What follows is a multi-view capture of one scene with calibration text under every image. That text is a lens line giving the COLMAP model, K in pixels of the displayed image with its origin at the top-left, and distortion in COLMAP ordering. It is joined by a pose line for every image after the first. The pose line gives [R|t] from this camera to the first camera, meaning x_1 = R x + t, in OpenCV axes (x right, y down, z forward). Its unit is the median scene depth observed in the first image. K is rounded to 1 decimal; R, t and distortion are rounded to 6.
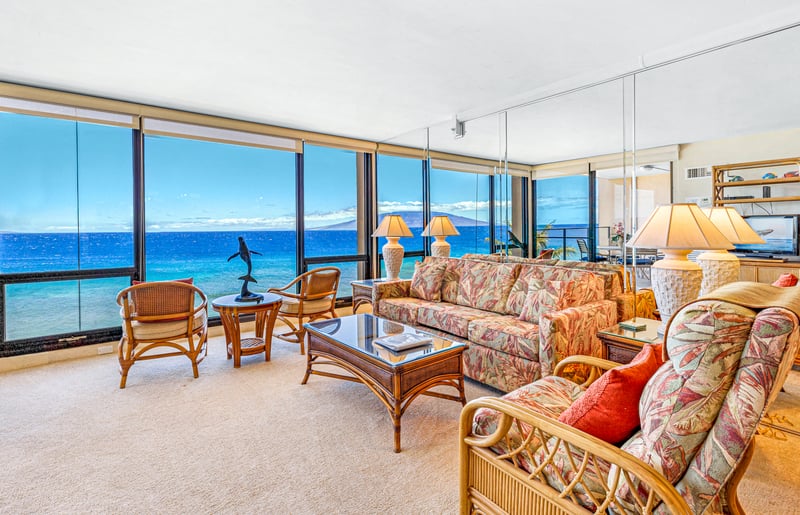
lens RADIAL K [[383.0, 0, 388.3], [0, 383.0, 226.3], [0, 0, 1]] dist [-0.016516, 0.000009]
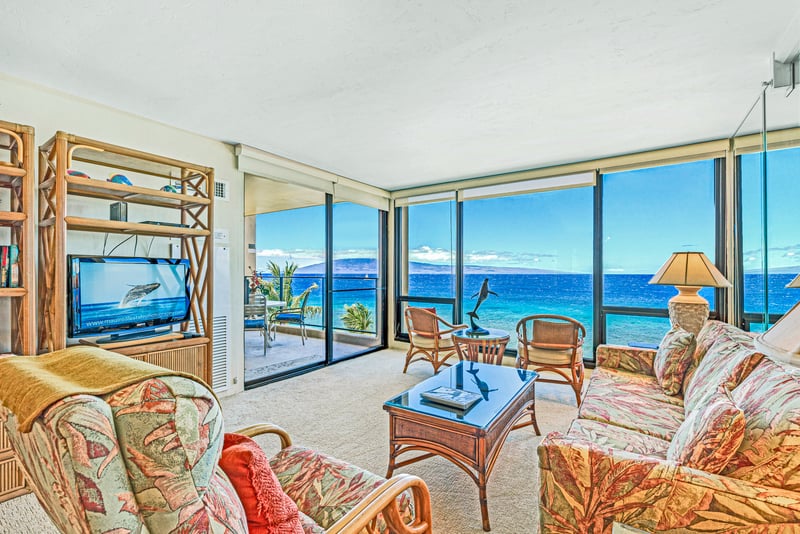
lens RADIAL K [[341.5, 0, 378.7], [0, 341.5, 269.6], [0, 0, 1]] dist [-0.000992, -0.000164]
pose [[0.300917, -0.001111, -0.953650, 0.420577], [0.002349, 0.999997, -0.000424, -0.000267], [0.953648, -0.002113, 0.300918, 0.325035]]
